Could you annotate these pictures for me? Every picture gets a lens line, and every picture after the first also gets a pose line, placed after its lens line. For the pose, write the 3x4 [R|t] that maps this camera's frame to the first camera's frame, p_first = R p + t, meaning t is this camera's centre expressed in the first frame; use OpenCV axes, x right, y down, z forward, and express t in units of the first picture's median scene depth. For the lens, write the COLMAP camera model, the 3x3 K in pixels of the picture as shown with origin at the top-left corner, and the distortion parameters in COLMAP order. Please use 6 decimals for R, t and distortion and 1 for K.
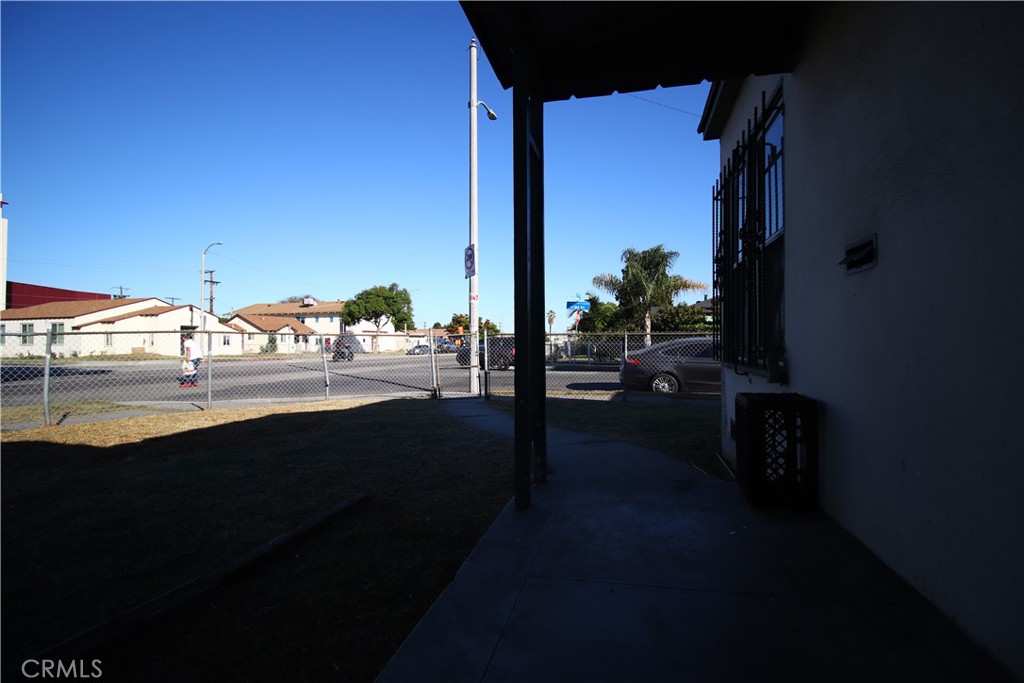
lens RADIAL K [[474.7, 0, 516.5], [0, 474.7, 344.5], [0, 0, 1]] dist [-0.012976, -0.003265]
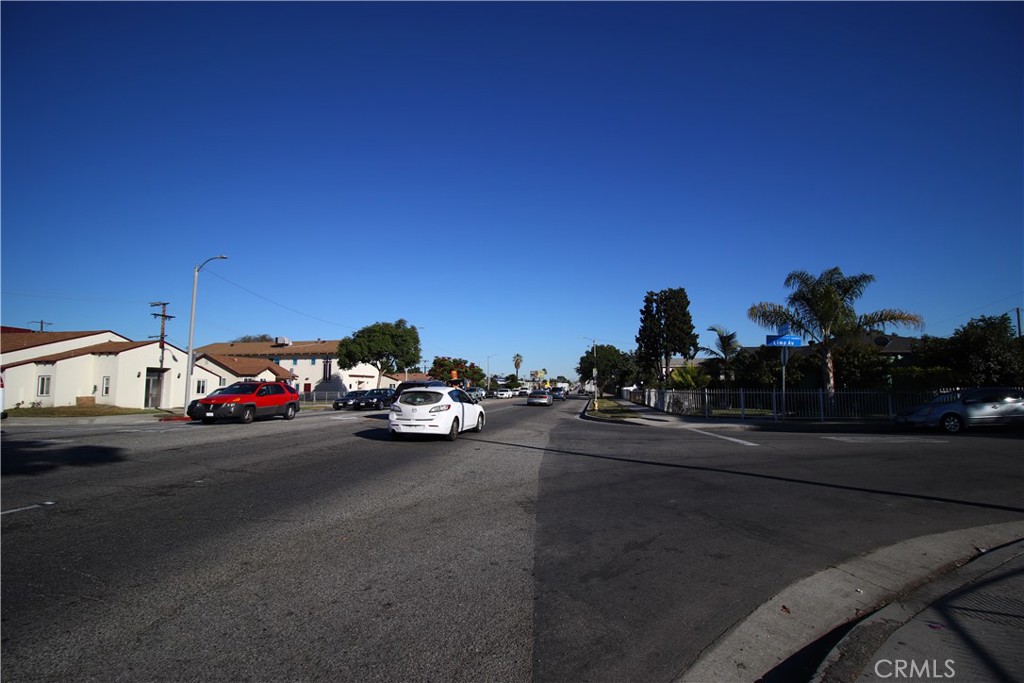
lens RADIAL K [[474.7, 0, 506.8], [0, 474.7, 339.6], [0, 0, 1]] dist [-0.012976, -0.003265]
pose [[0.994504, 0.009311, 0.104280, -0.156780], [0.001535, 0.994634, -0.103442, -0.003987], [-0.104683, 0.103034, 0.989154, 0.136546]]
